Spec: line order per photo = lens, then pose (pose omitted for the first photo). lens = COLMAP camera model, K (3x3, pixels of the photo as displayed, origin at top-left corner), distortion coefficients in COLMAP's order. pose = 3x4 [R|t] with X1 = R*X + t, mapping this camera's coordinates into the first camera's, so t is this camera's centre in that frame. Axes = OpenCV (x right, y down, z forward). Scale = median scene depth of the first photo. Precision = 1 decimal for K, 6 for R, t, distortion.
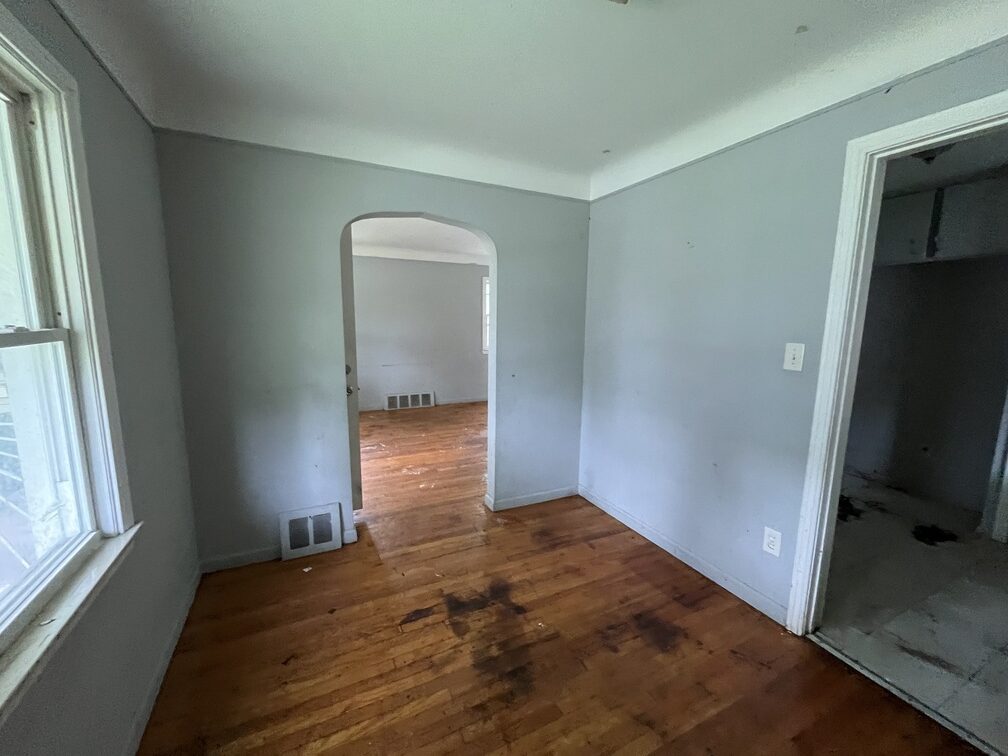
lens RADIAL K [[407.5, 0, 507.2], [0, 407.5, 381.9], [0, 0, 1]] dist [-0.001202, 0.000134]
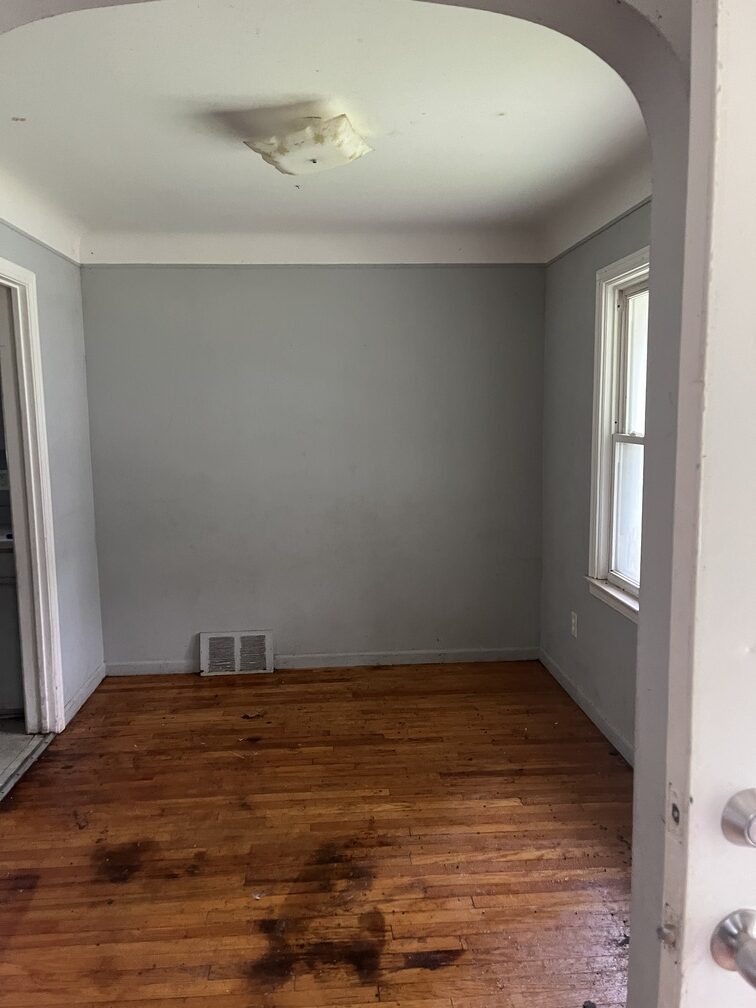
lens RADIAL K [[773.5, 0, 376.1], [0, 773.5, 507.2], [0, 0, 1]] dist [0.043839, -0.043238]
pose [[-0.924144, -0.044044, 0.379497, -0.491188], [0.064192, 0.961309, 0.267889, -0.304996], [-0.376613, 0.271928, -0.885561, 1.682608]]
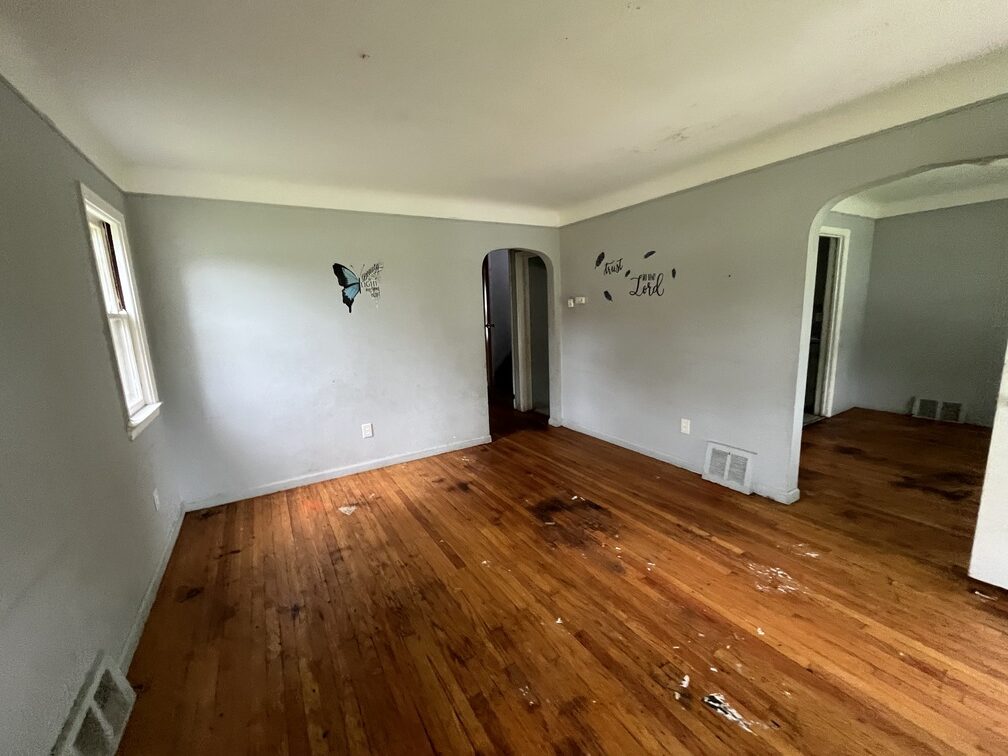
lens RADIAL K [[407.5, 0, 502.3], [0, 407.5, 378.6], [0, 0, 1]] dist [-0.001202, 0.000134]
pose [[-0.085013, -0.175116, 0.980871, -1.244201], [0.190440, 0.963430, 0.188508, -0.388273], [-0.978011, 0.202822, -0.048555, 2.394445]]
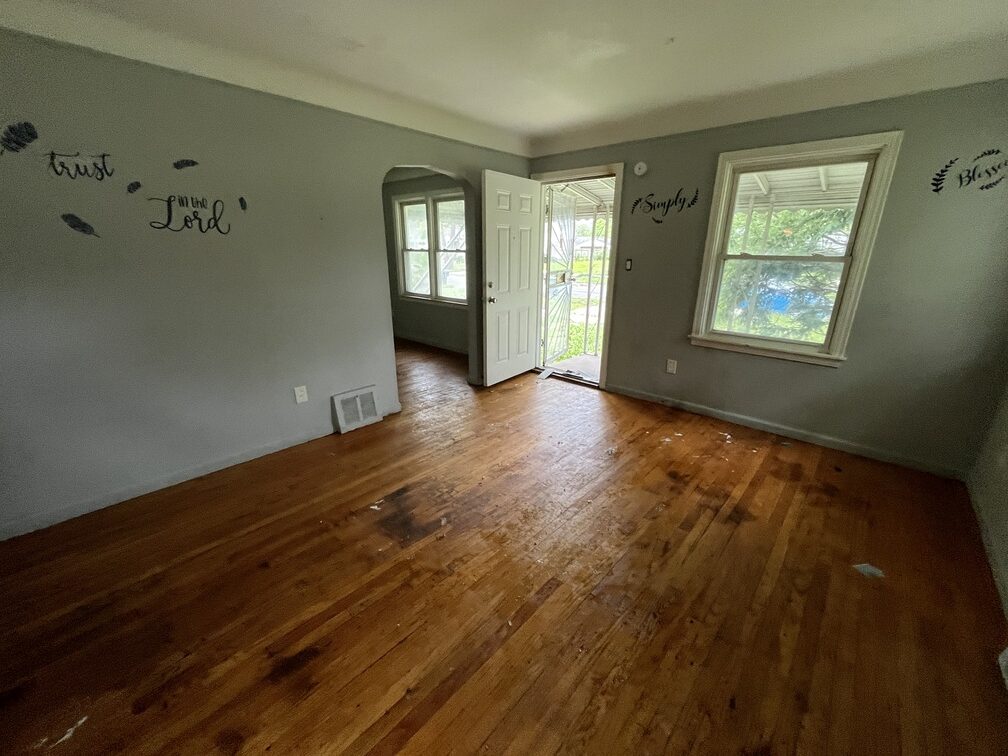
lens RADIAL K [[407.5, 0, 506.6], [0, 407.5, 379.2], [0, 0, 1]] dist [-0.001202, 0.000134]
pose [[-0.929504, 0.099360, -0.355177, 0.104933], [-0.071190, 0.896580, 0.437123, -0.470801], [0.361877, 0.431592, -0.826301, 3.039698]]
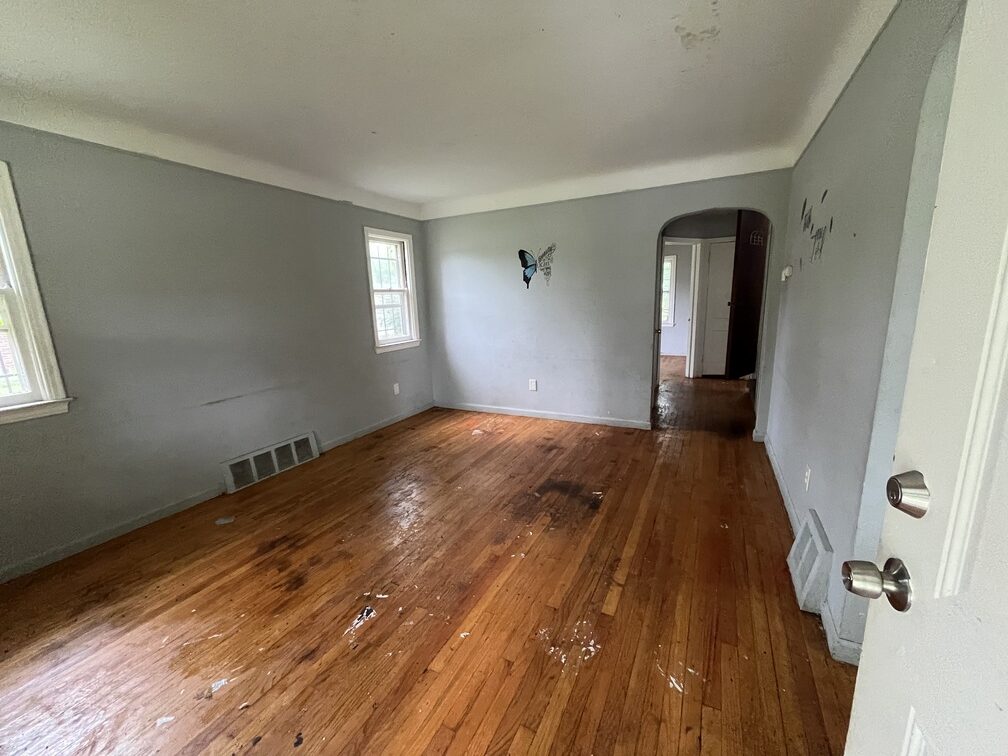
lens RADIAL K [[407.5, 0, 506.1], [0, 407.5, 377.9], [0, 0, 1]] dist [-0.001202, 0.000134]
pose [[0.798227, -0.151538, 0.582983, -0.884130], [0.131343, 0.988337, 0.077066, -0.175281], [-0.587862, 0.015054, 0.808821, 1.248020]]
